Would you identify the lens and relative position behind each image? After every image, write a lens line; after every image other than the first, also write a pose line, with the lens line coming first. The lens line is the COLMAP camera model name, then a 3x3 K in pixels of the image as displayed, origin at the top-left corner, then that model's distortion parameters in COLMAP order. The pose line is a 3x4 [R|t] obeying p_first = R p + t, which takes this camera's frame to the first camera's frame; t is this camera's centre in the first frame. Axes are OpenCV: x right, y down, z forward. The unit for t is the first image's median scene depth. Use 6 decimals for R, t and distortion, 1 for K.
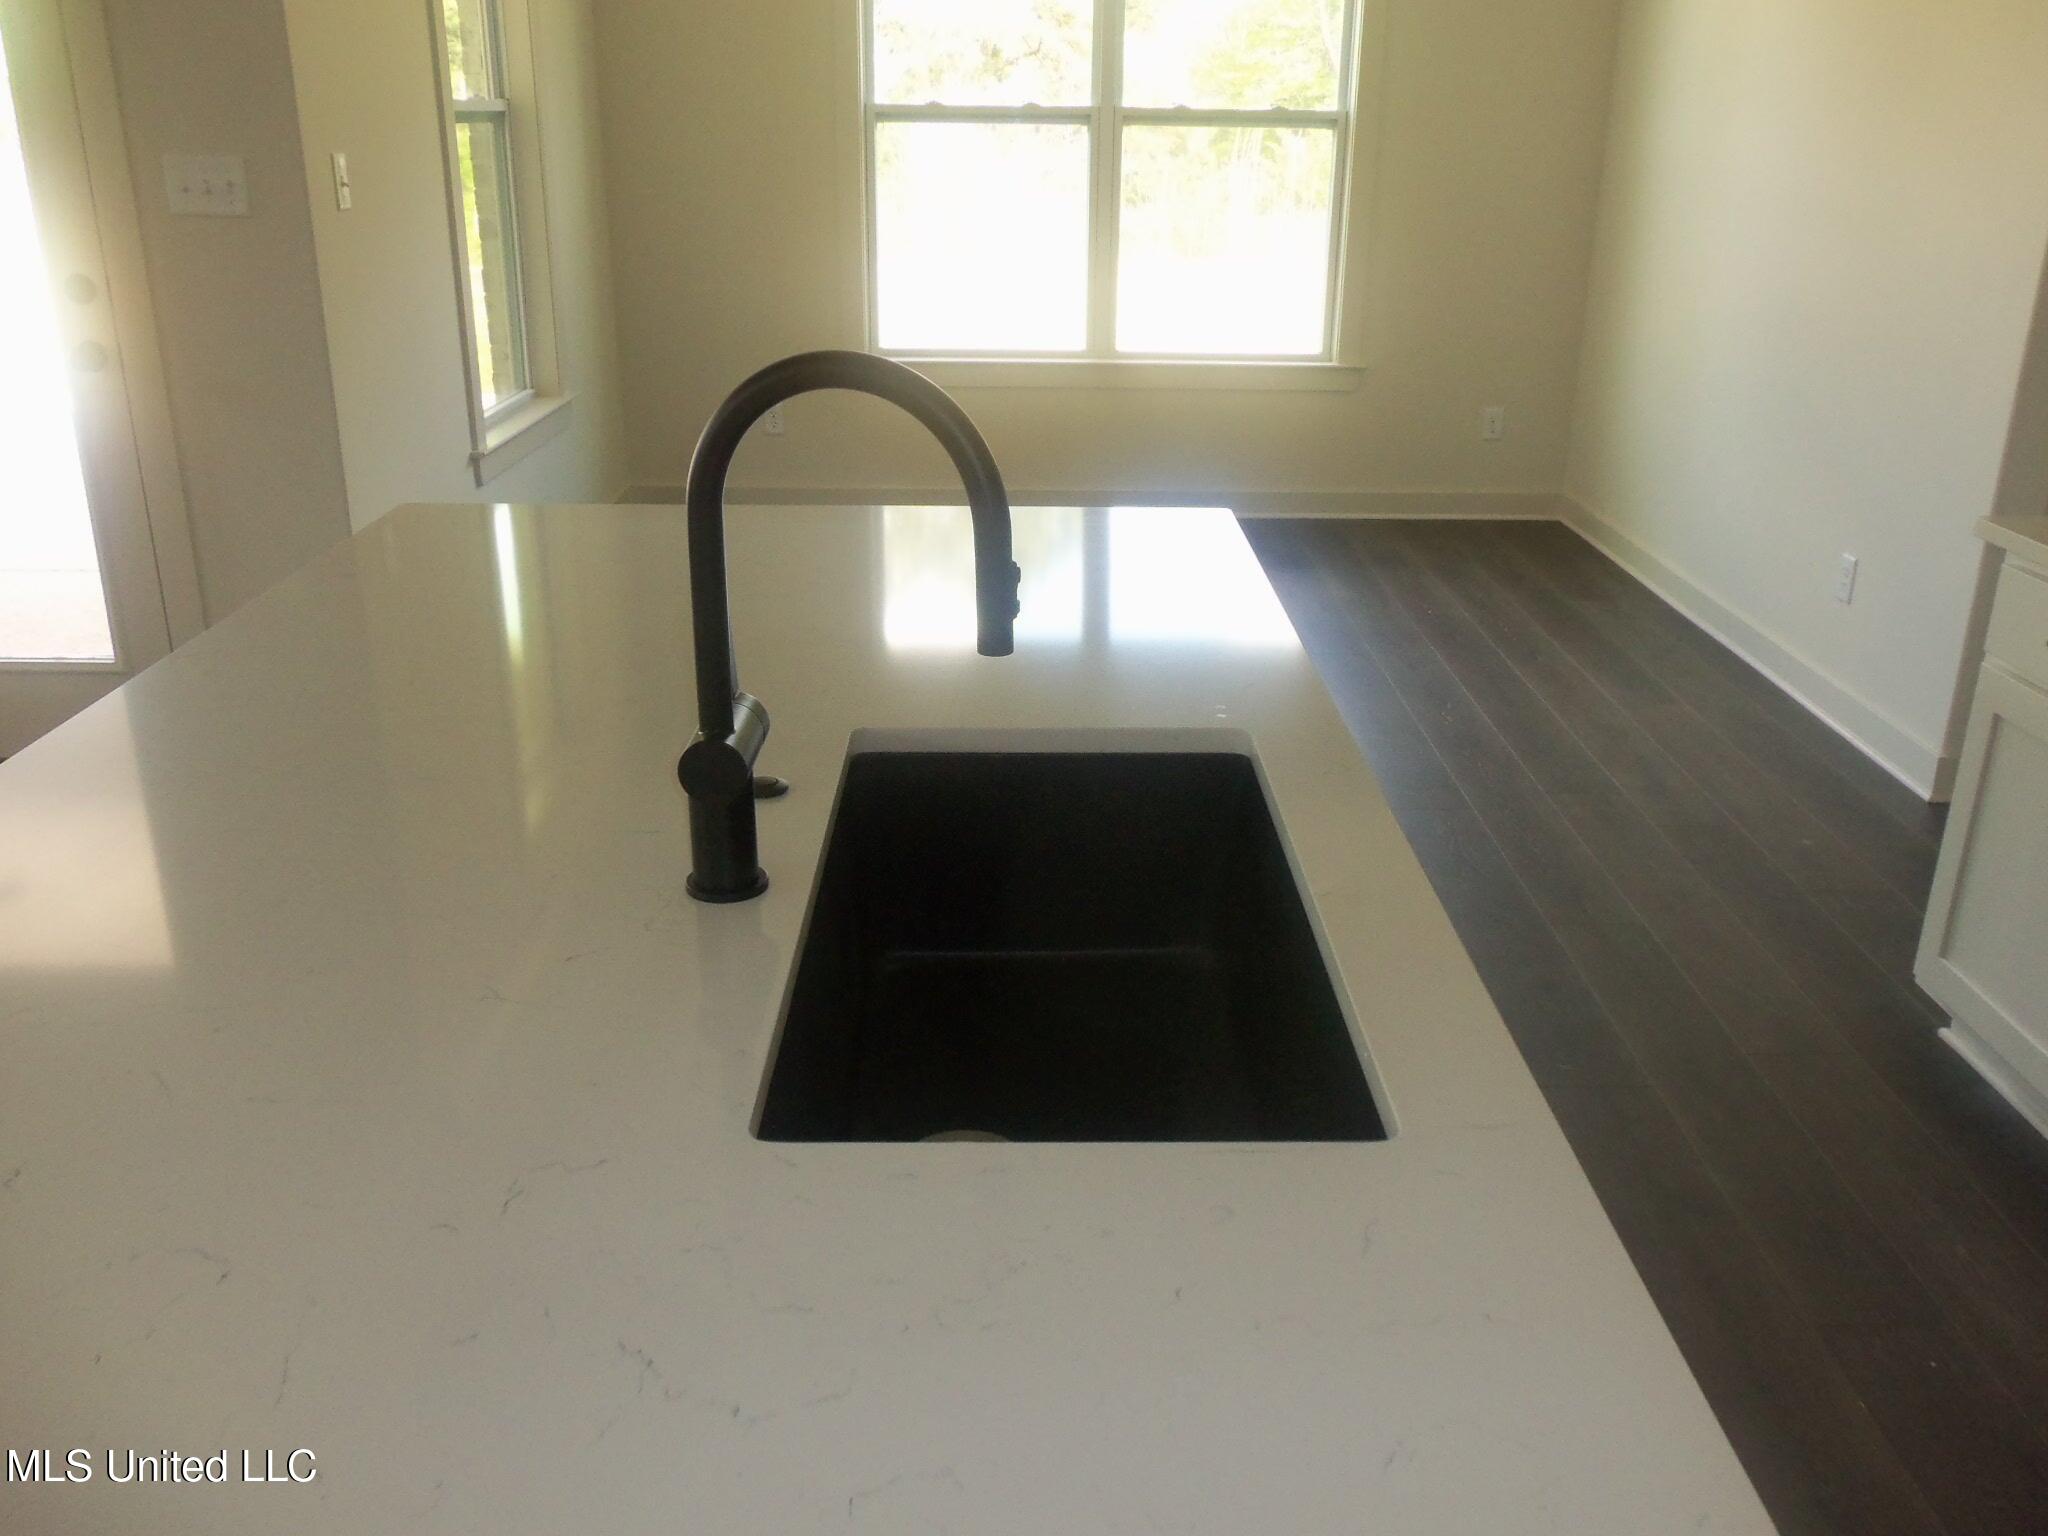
lens RADIAL K [[1703.0, 0, 1024.0], [0, 1703.0, 768.0], [0, 0, 1]] dist [-0.012542, -0.000804]
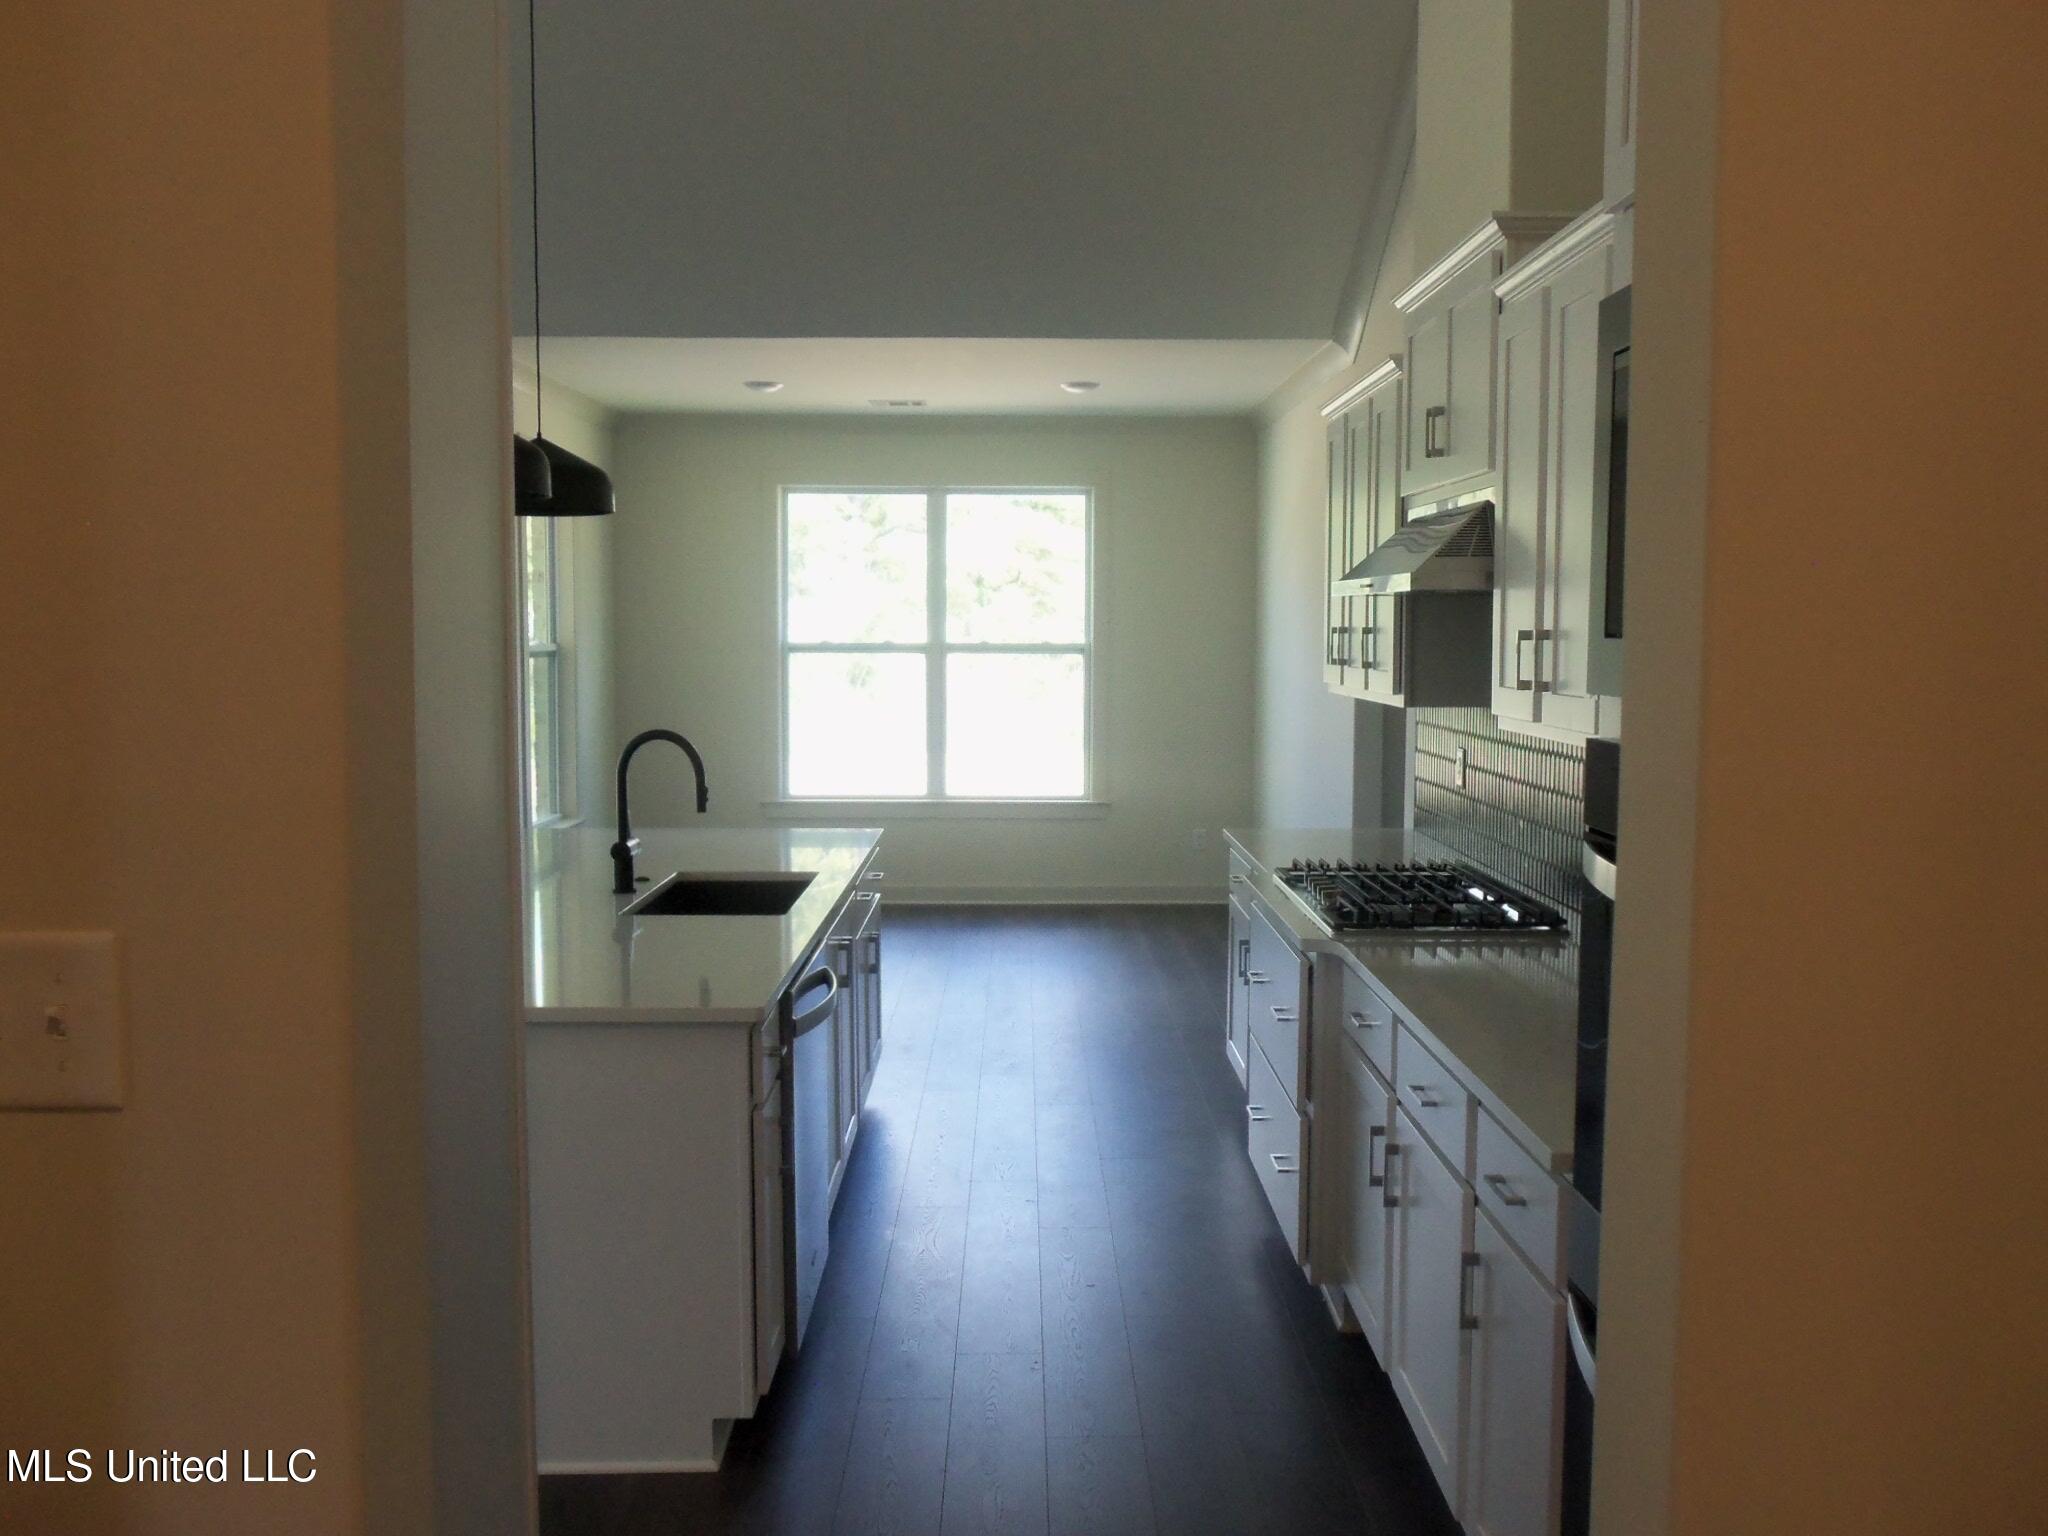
lens RADIAL K [[1703.0, 0, 1024.0], [0, 1703.0, 768.0], [0, 0, 1]] dist [-0.012542, -0.000804]
pose [[0.999955, -0.009452, -0.000786, 0.133342], [0.008845, 0.959233, -0.282478, 0.172573], [0.003424, 0.282458, 0.959274, -0.490829]]
